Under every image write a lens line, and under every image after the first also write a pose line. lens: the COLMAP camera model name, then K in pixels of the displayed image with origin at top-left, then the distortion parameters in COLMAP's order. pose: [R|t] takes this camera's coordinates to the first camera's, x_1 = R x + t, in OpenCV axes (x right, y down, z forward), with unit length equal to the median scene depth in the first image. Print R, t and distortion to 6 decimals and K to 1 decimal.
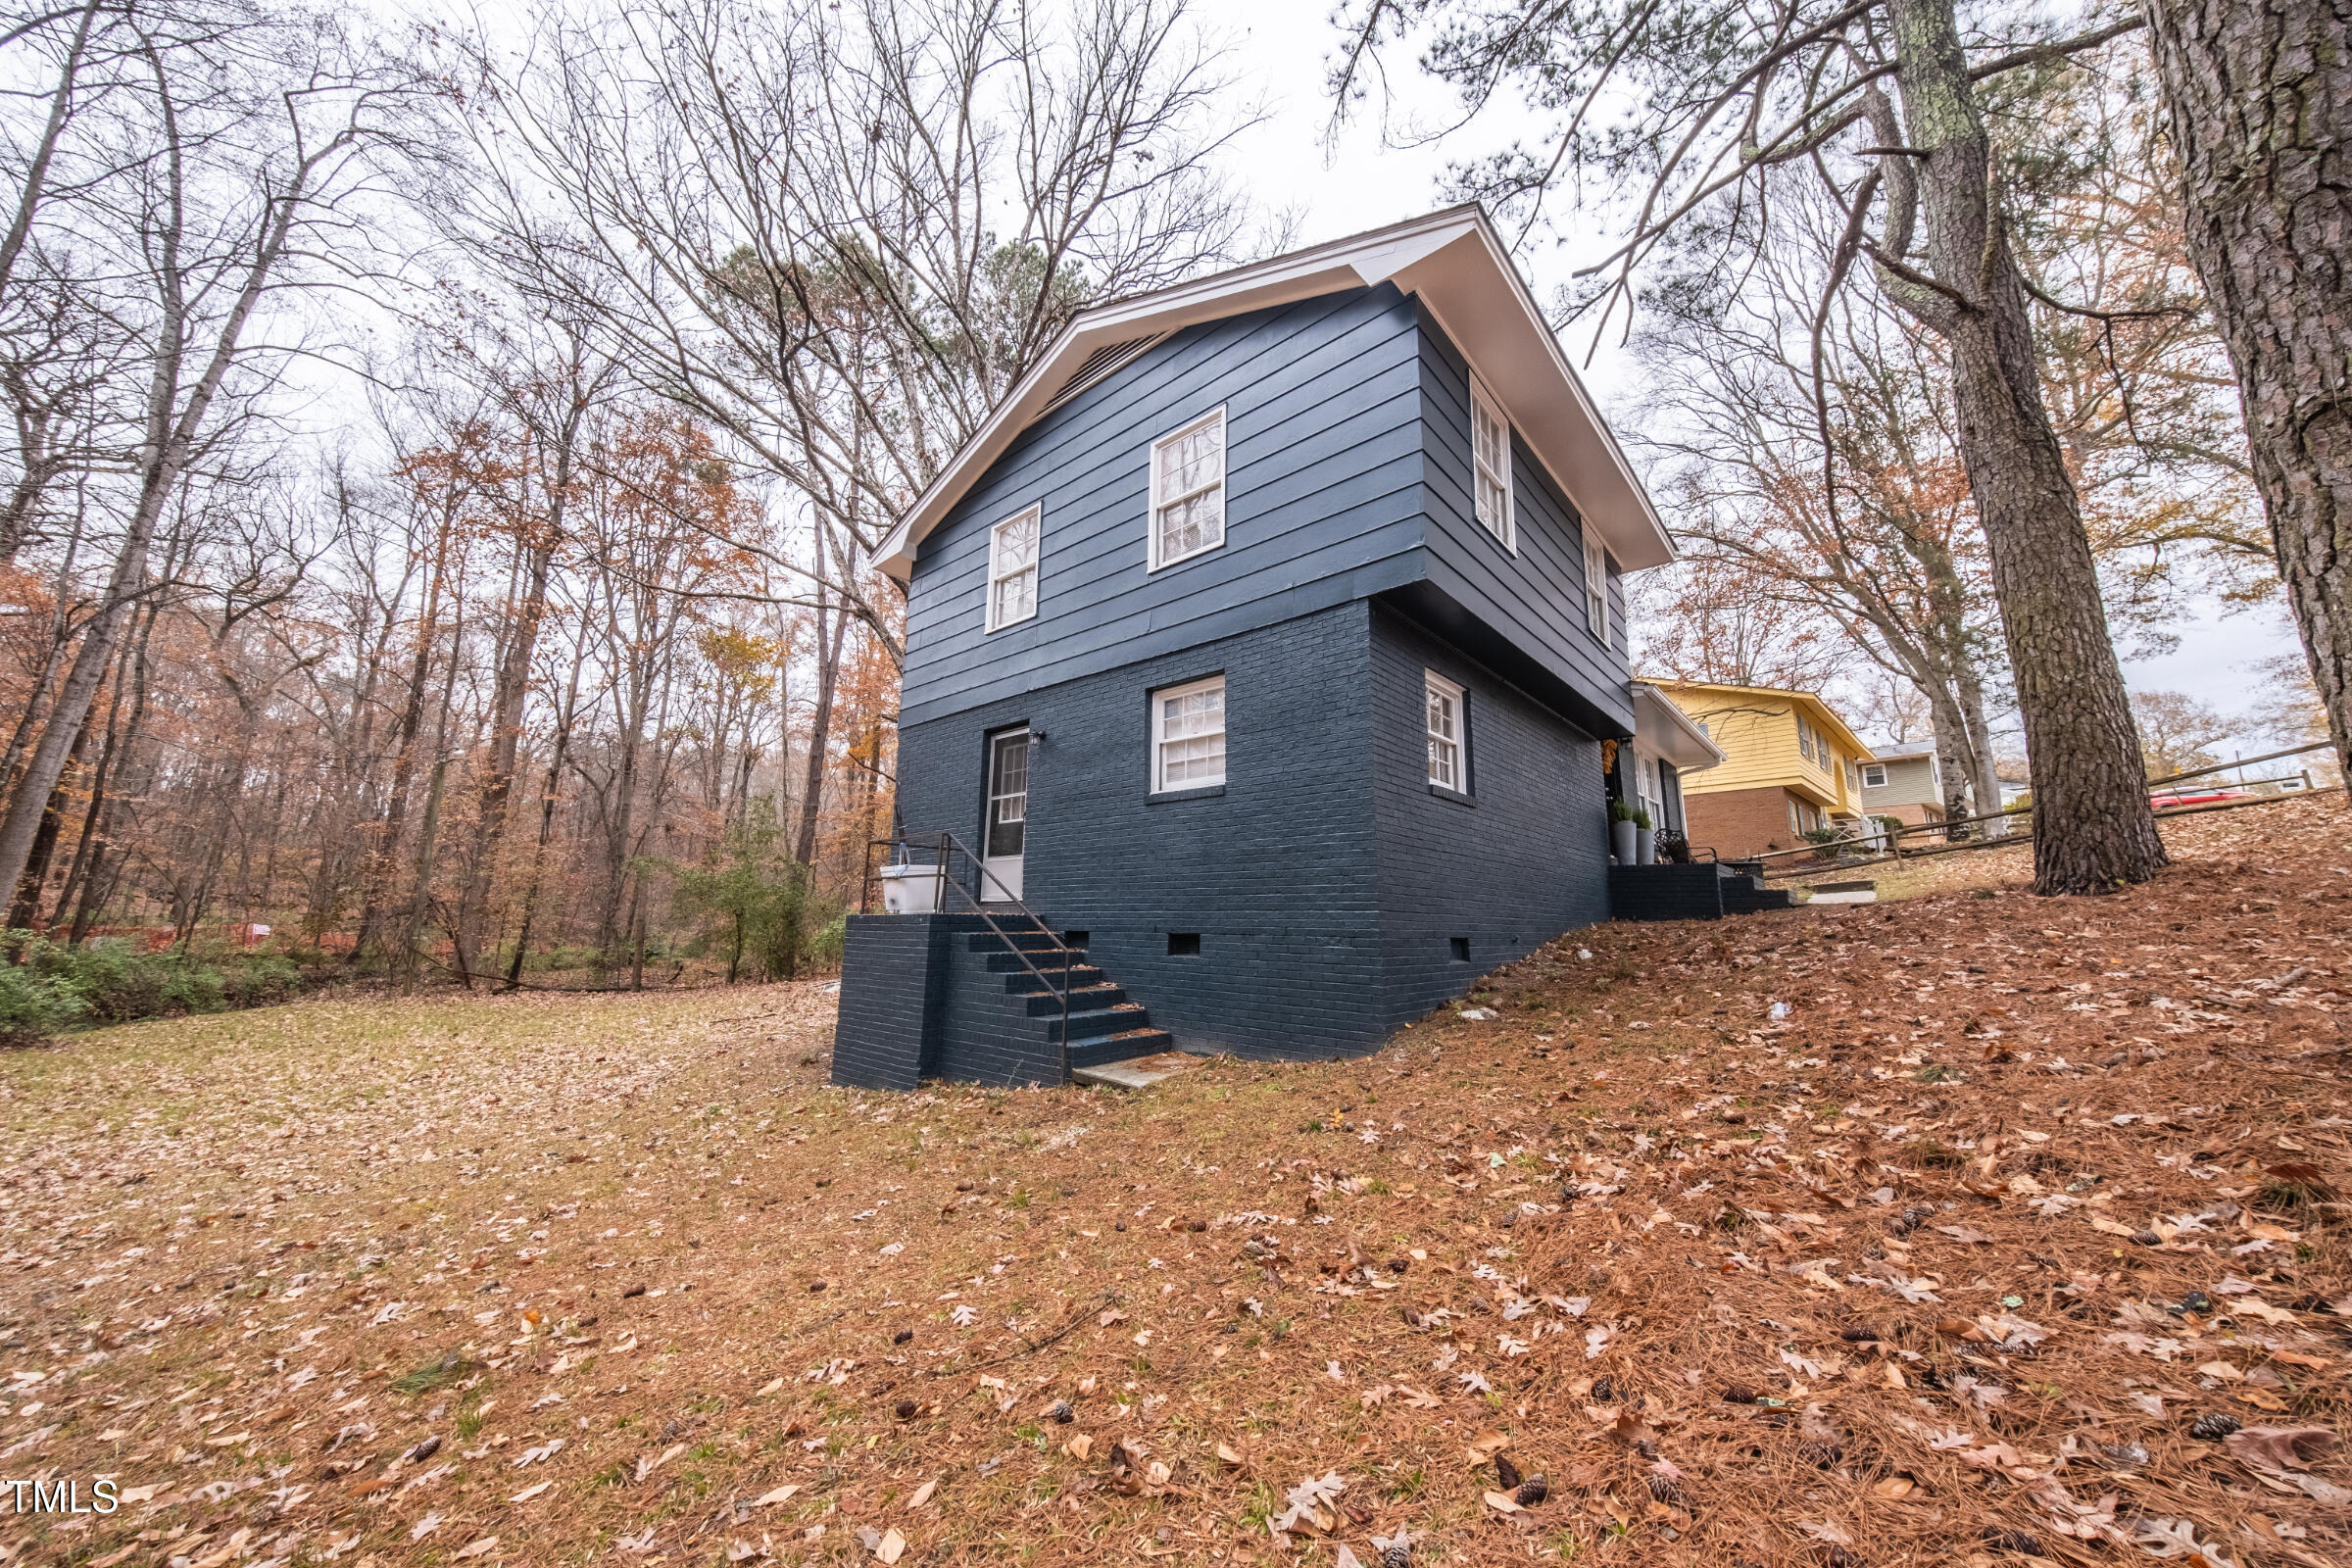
lens RADIAL K [[837.5, 0, 1176.0], [0, 837.5, 784.0], [0, 0, 1]] dist [0.005861, -0.000189]
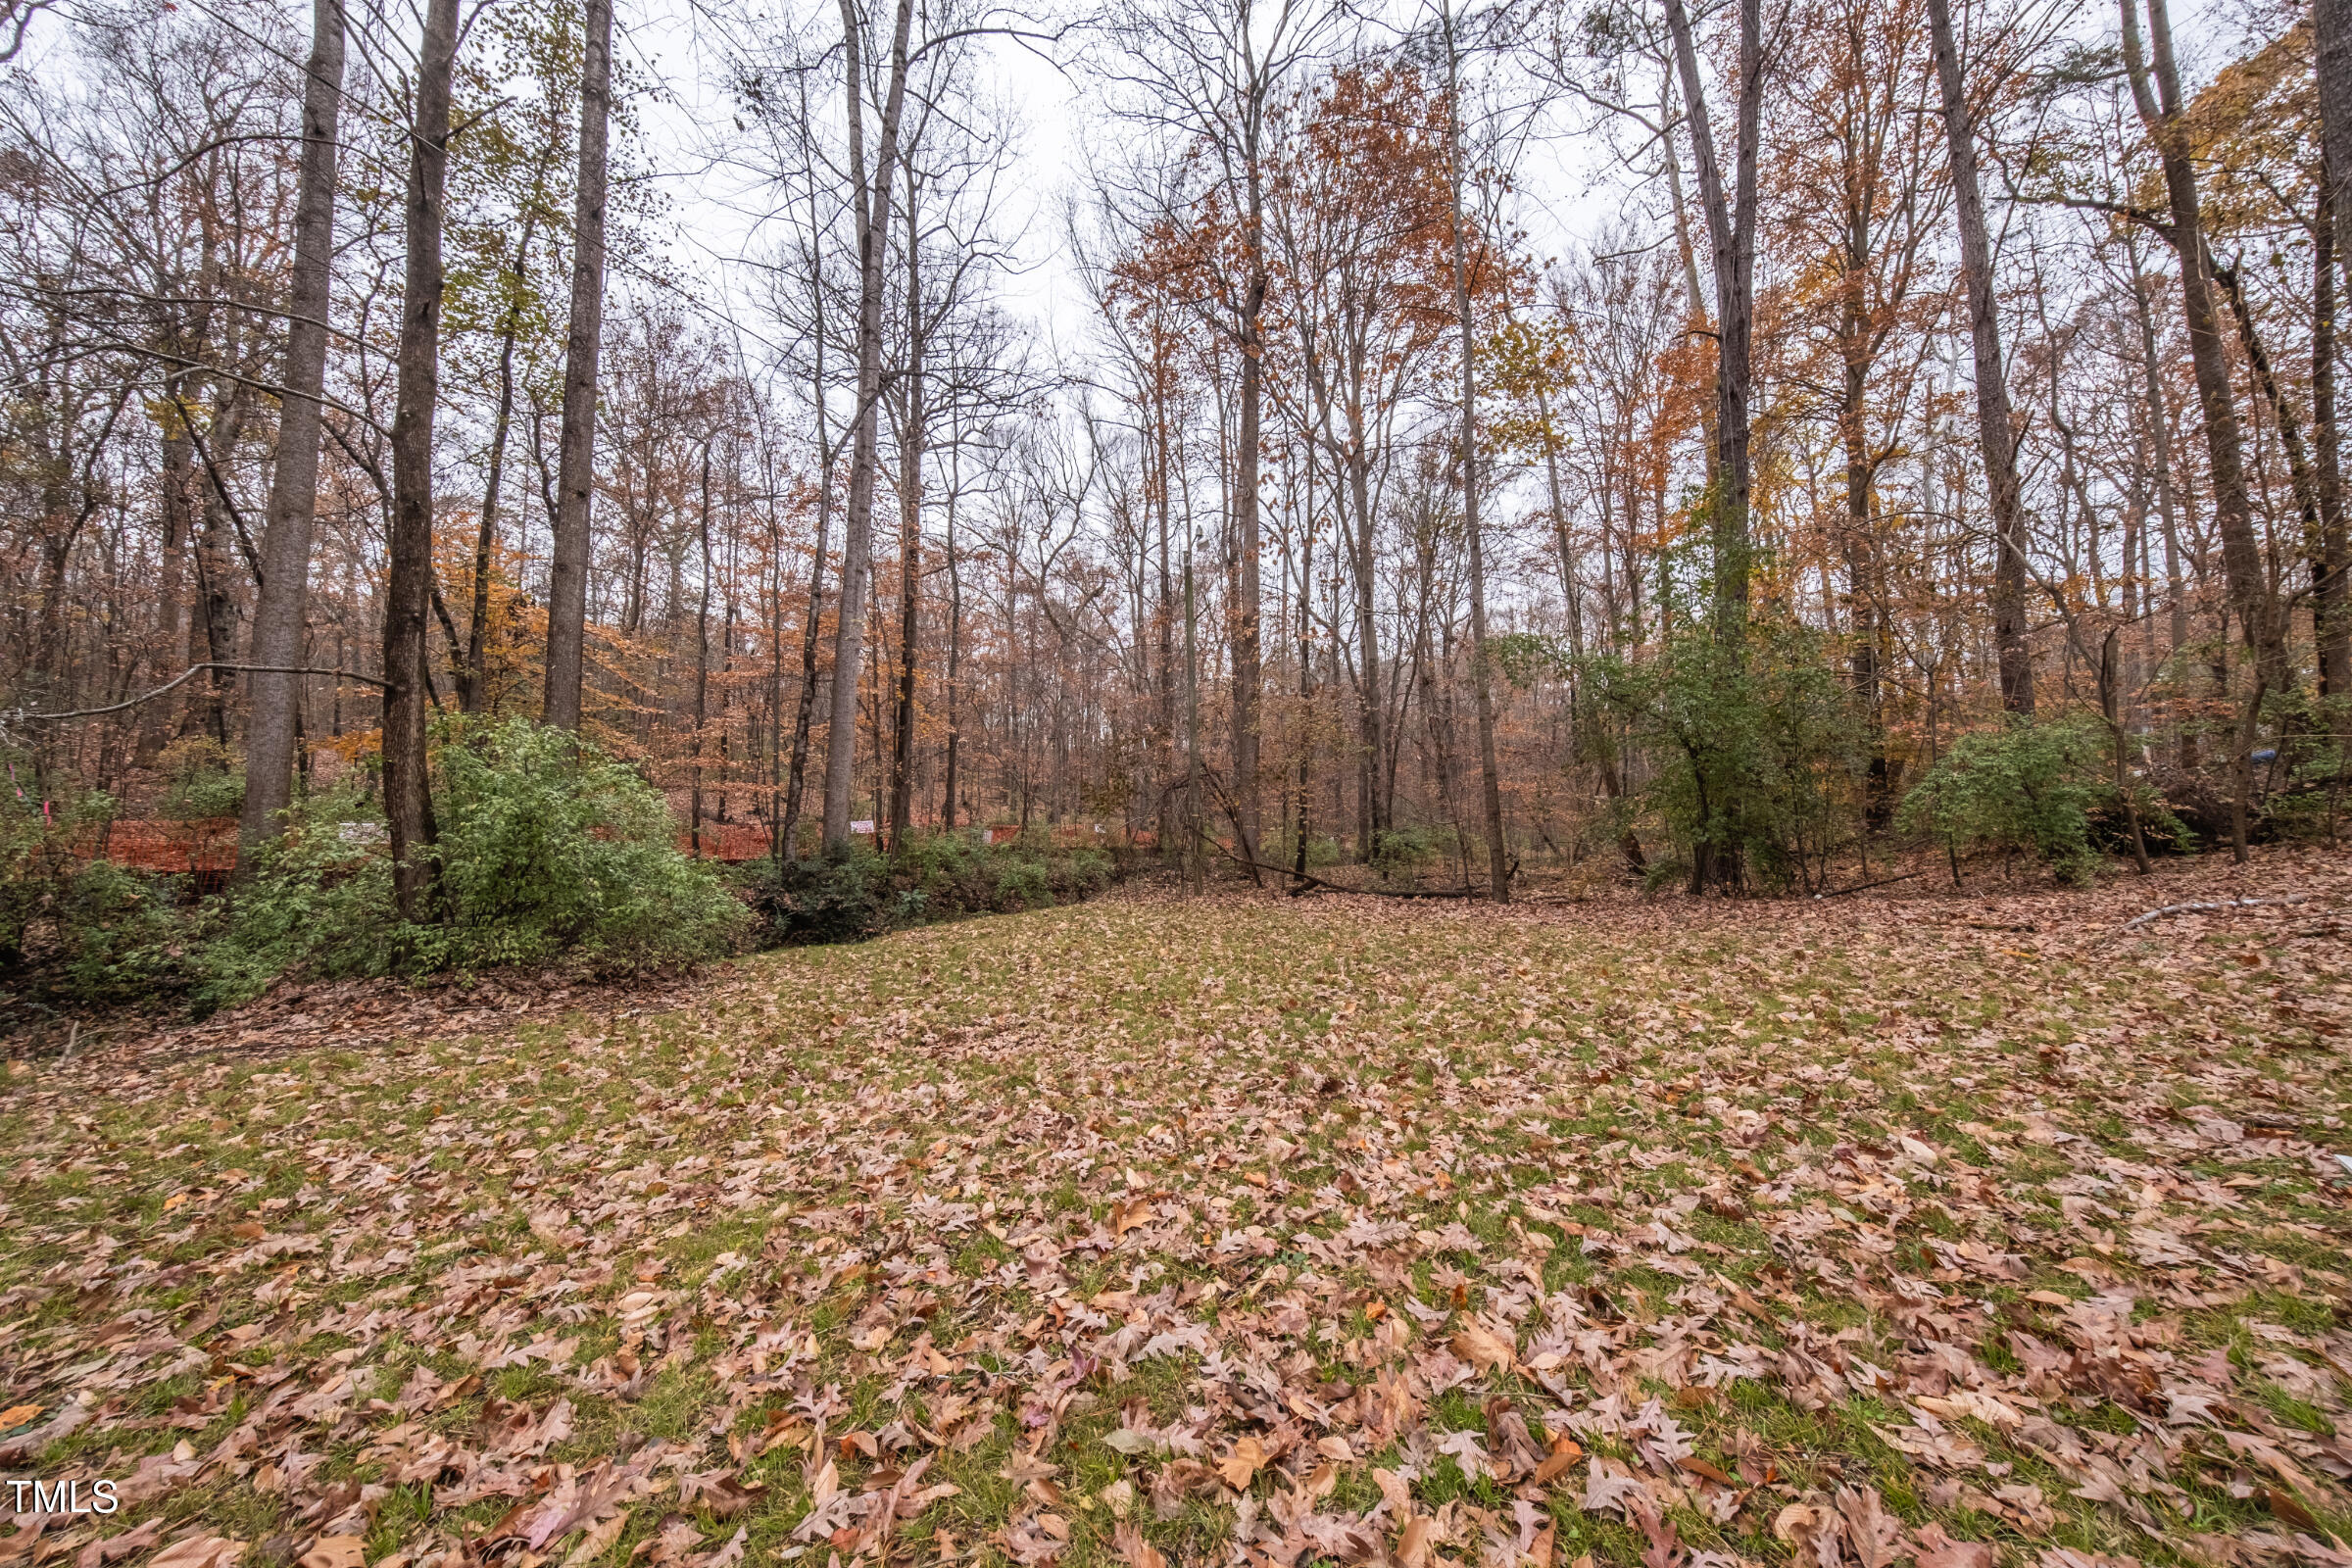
lens RADIAL K [[837.5, 0, 1176.0], [0, 837.5, 784.0], [0, 0, 1]] dist [0.005861, -0.000189]
pose [[0.725648, -0.059316, -0.685505, -0.355437], [0.137869, 0.988607, 0.060399, 0.091750], [0.674112, -0.138338, 0.725559, 0.396128]]
